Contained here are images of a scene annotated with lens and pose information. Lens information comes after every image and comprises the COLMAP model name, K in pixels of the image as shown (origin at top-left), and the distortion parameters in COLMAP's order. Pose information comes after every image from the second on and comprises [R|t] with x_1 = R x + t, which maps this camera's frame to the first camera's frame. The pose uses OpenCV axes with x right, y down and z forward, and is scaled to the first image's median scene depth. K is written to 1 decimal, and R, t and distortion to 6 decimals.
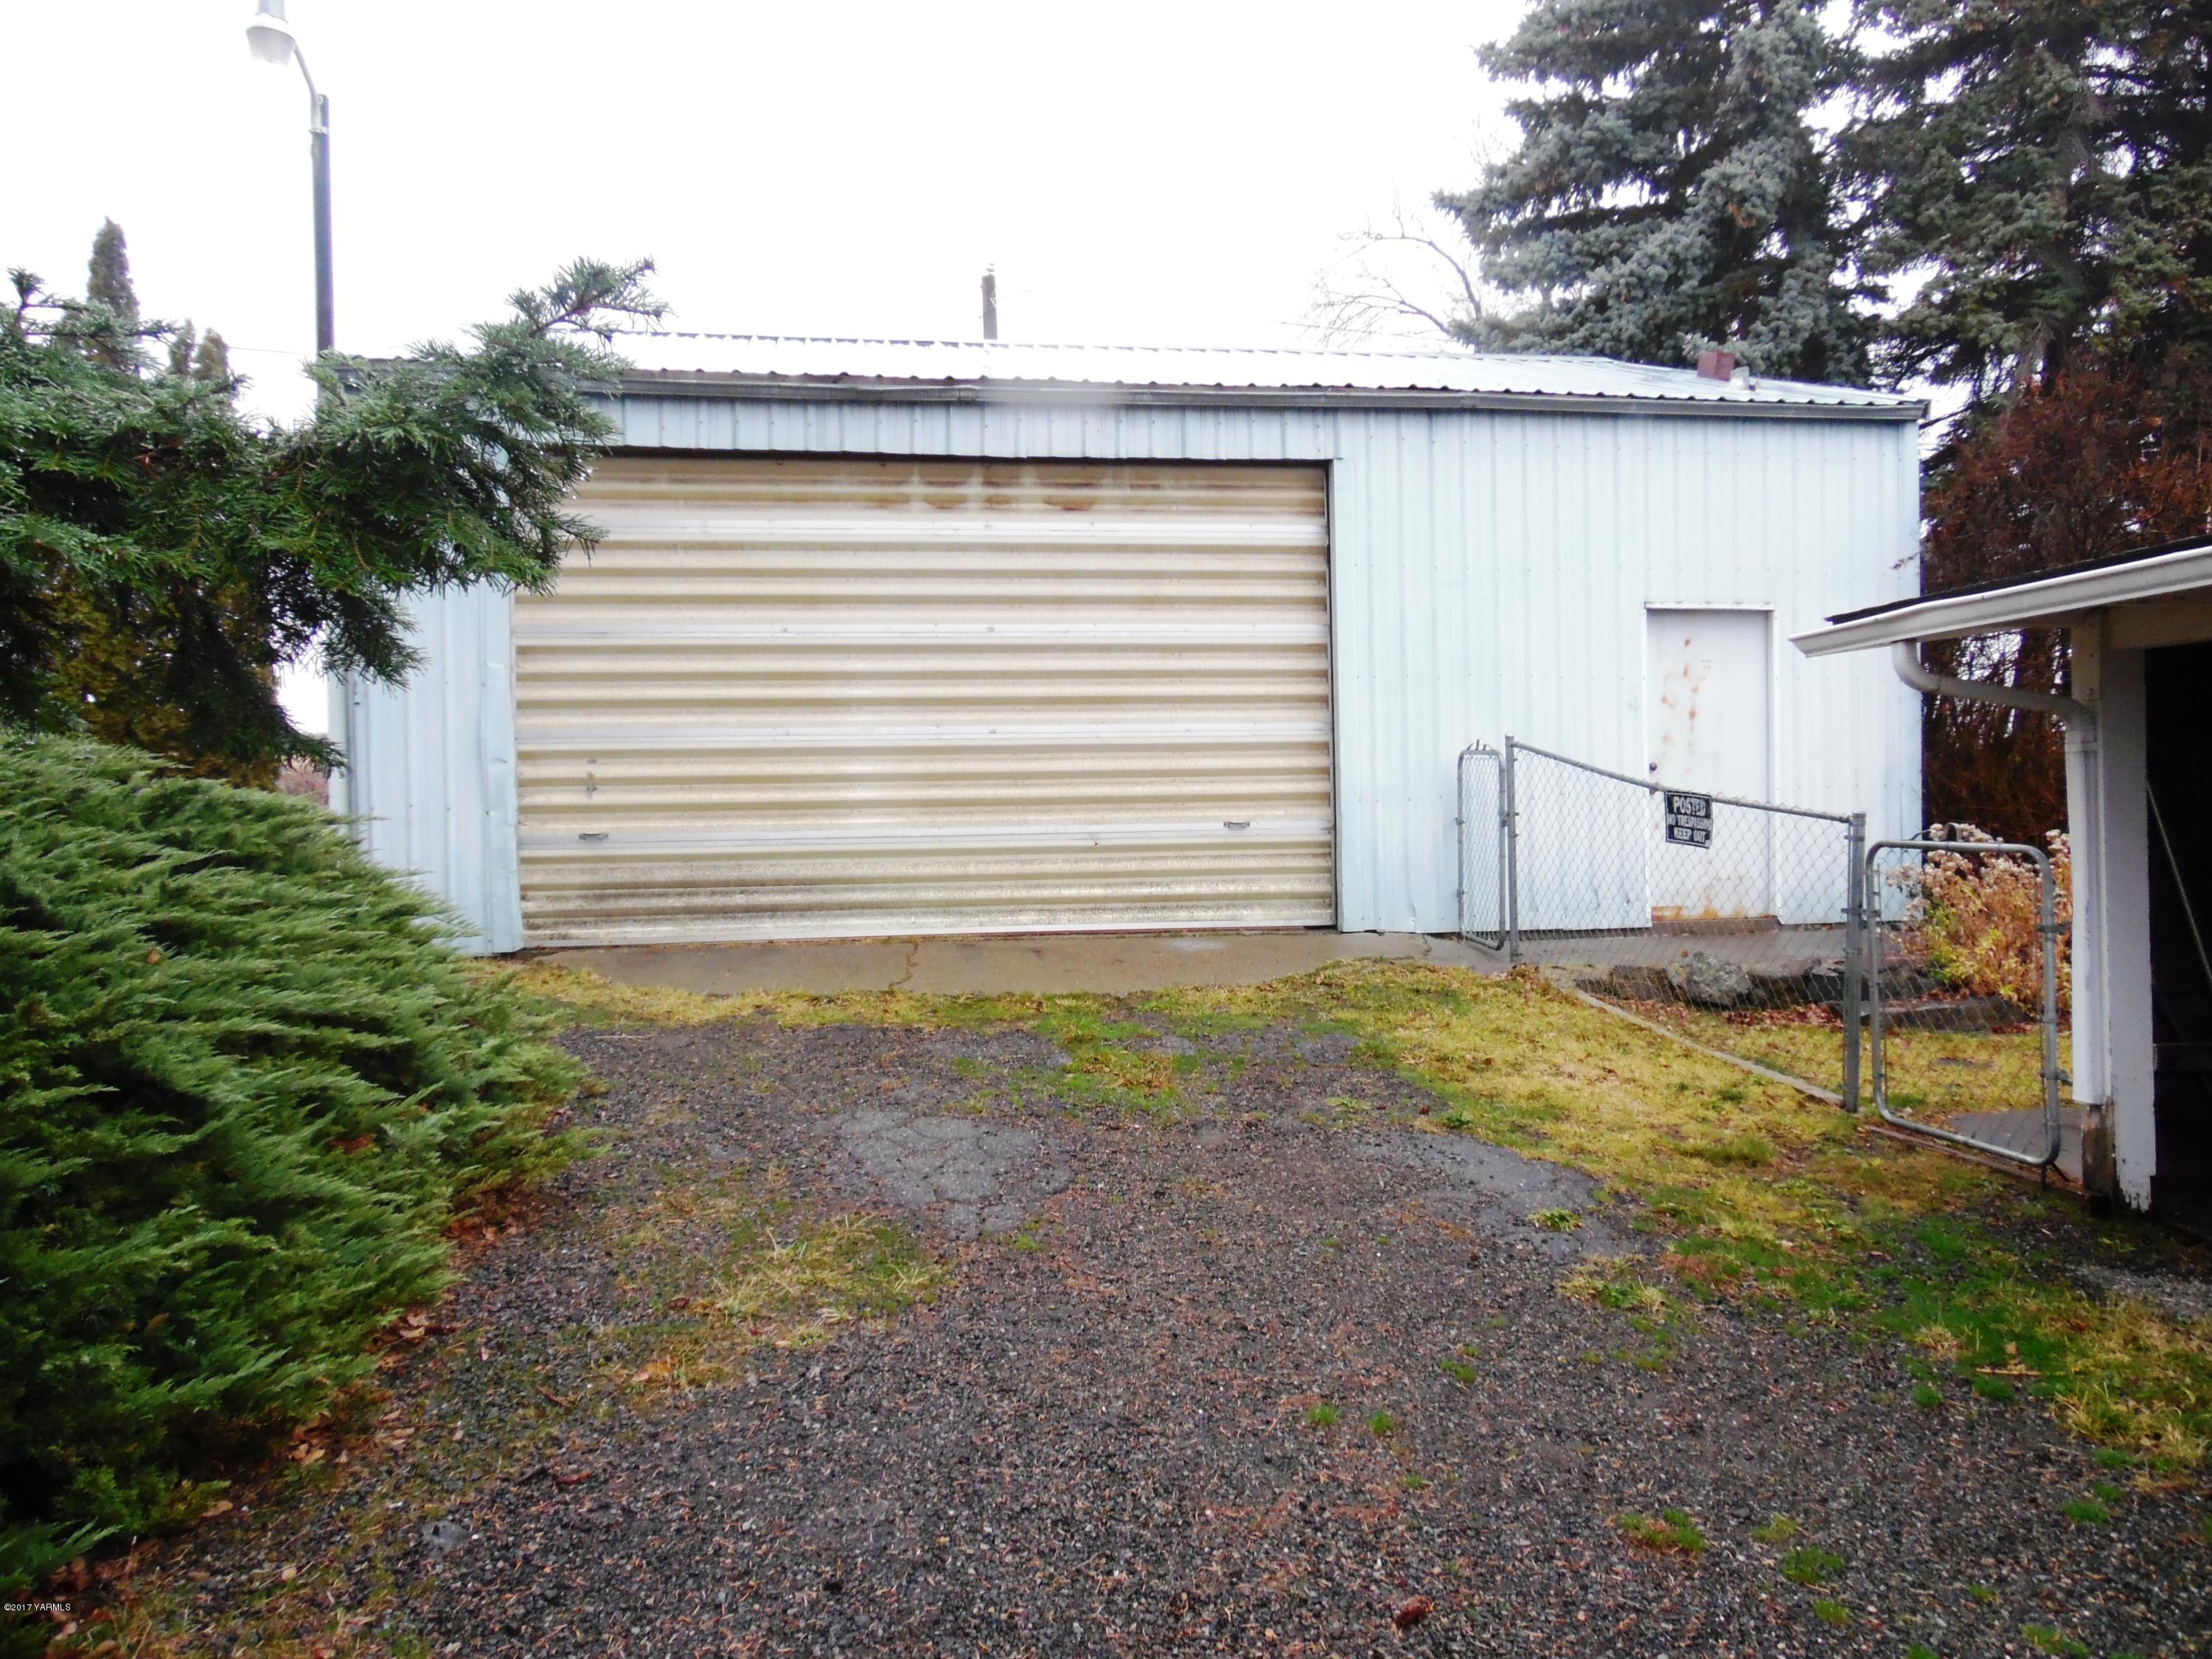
lens RADIAL K [[1663.0, 0, 1110.8], [0, 1663.0, 828.7], [0, 0, 1]] dist [0.001863, 0.021745]
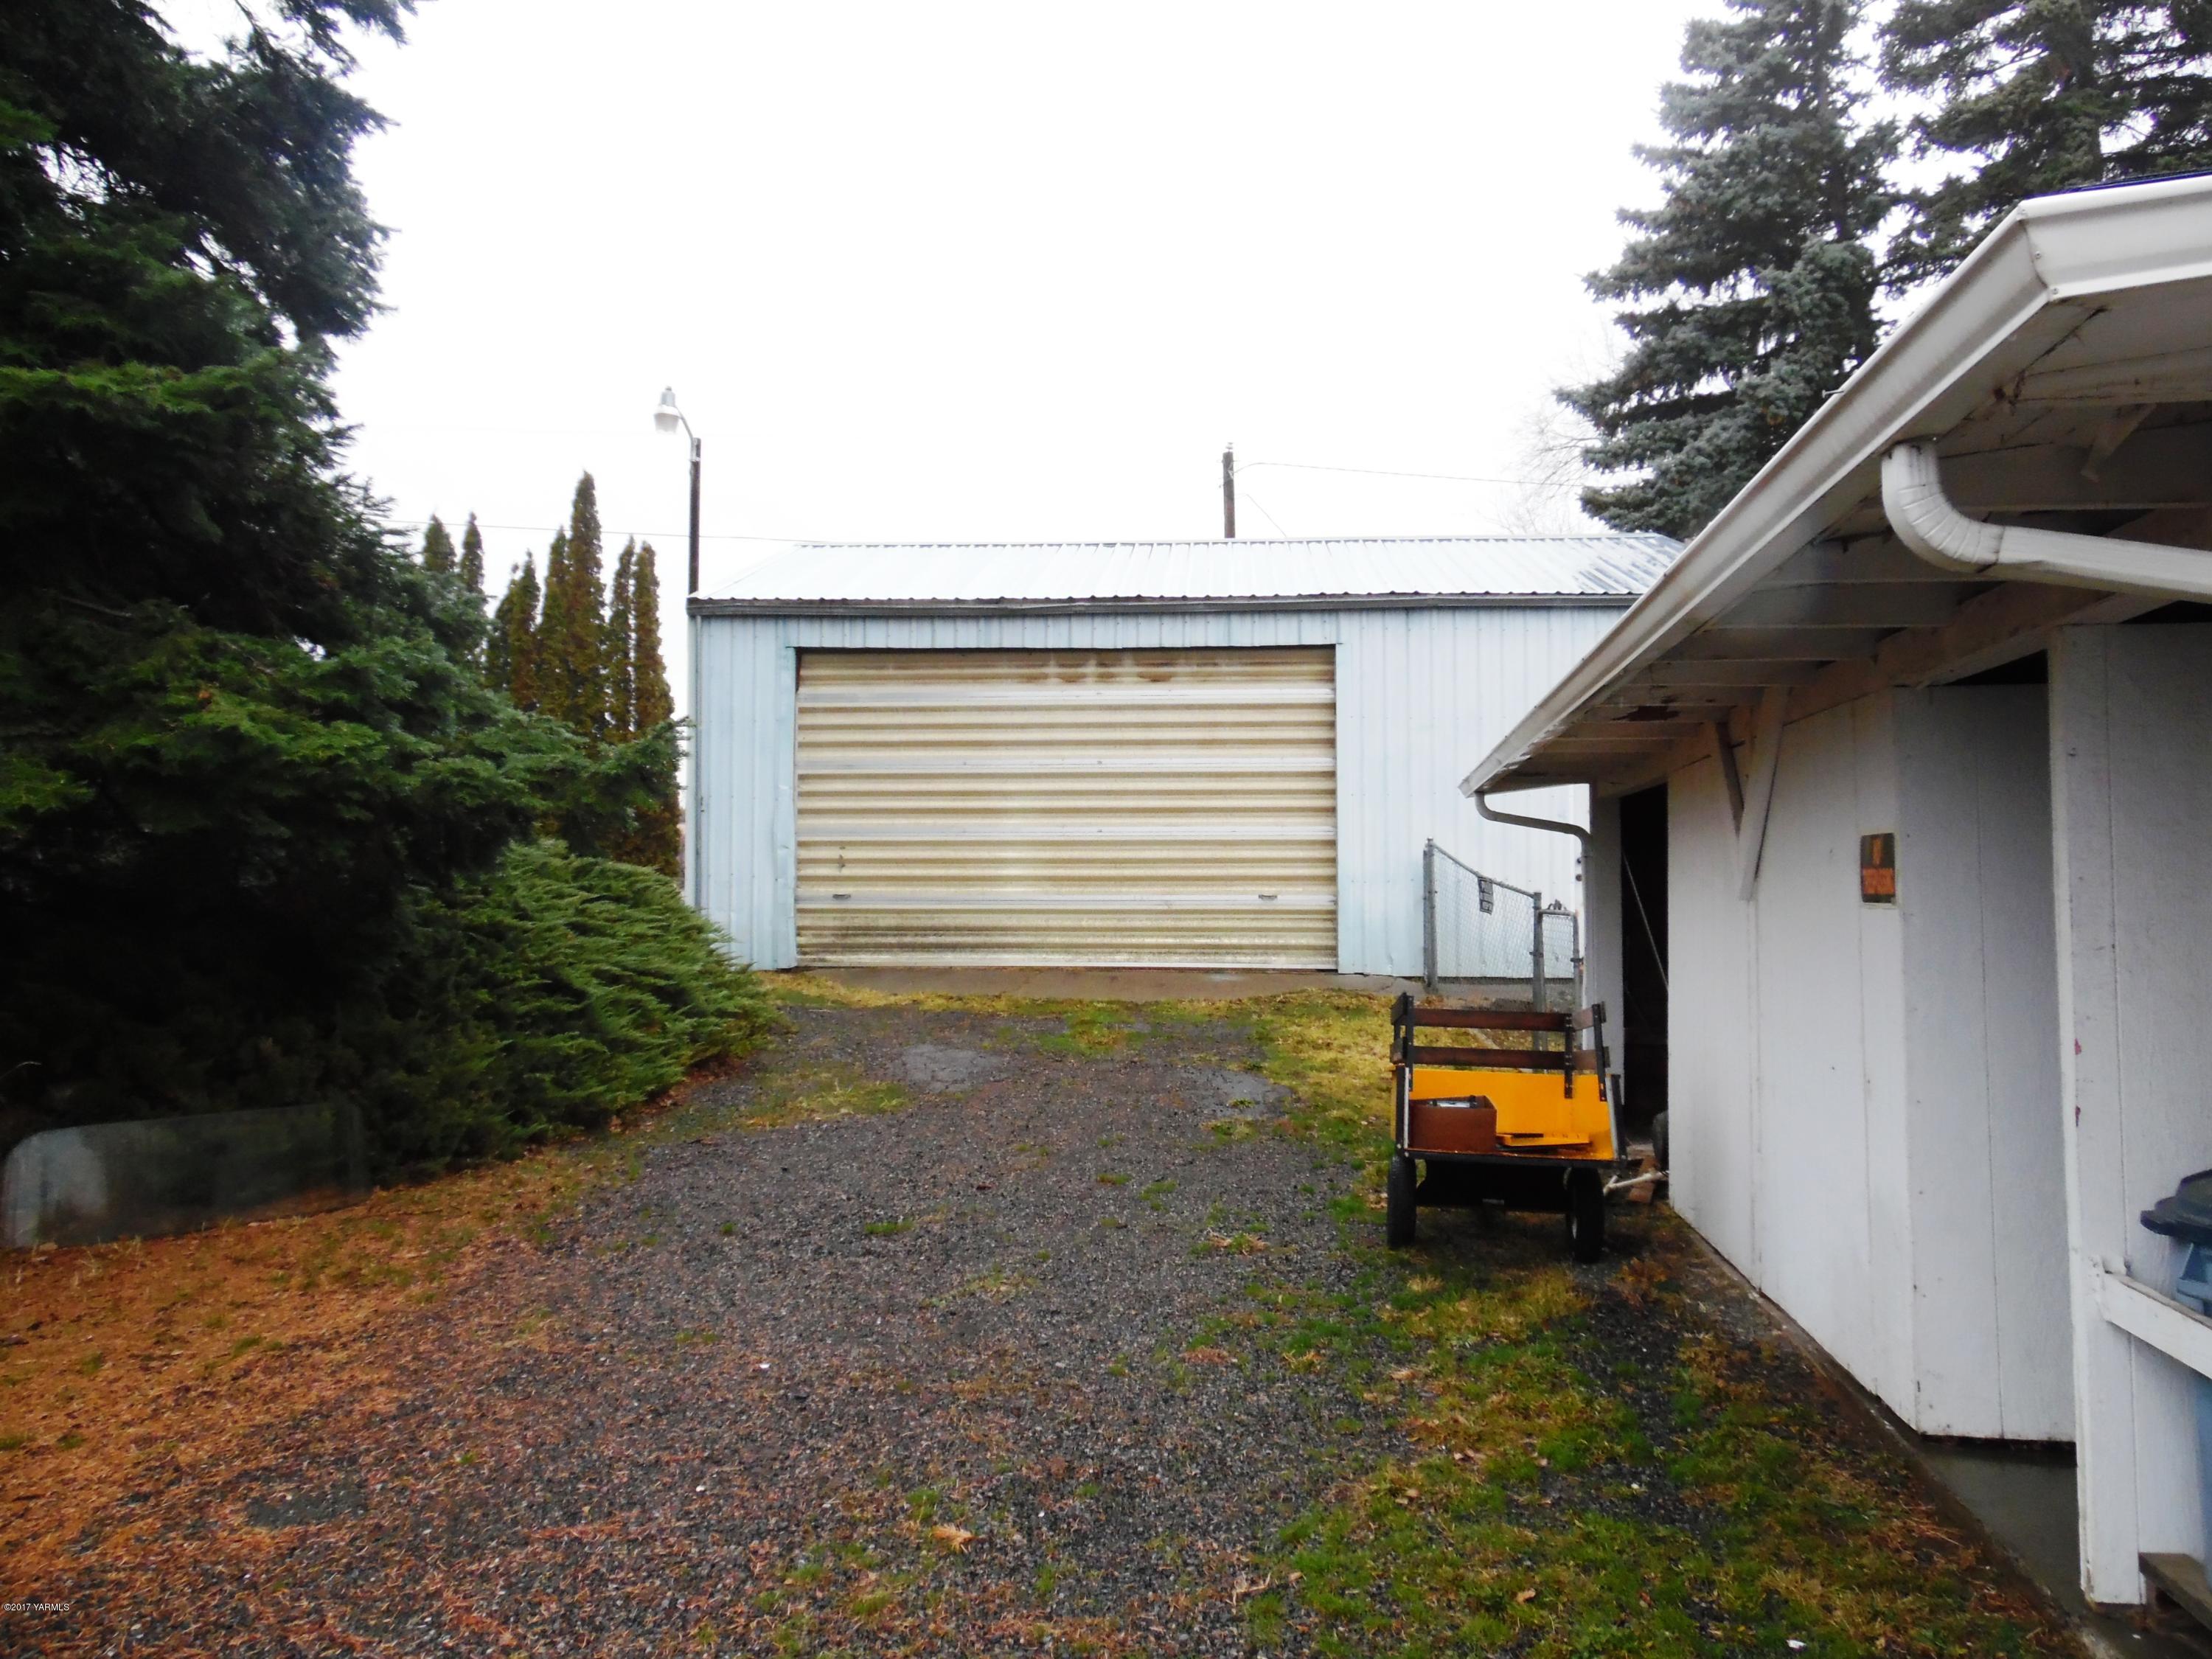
lens RADIAL K [[1663.0, 0, 1107.2], [0, 1663.0, 828.8], [0, 0, 1]] dist [0.001863, 0.021745]
pose [[0.972479, 0.008630, -0.232832, 0.281518], [-0.019938, 0.998731, -0.046254, 0.008350], [0.232137, 0.049623, 0.971417, -0.440884]]
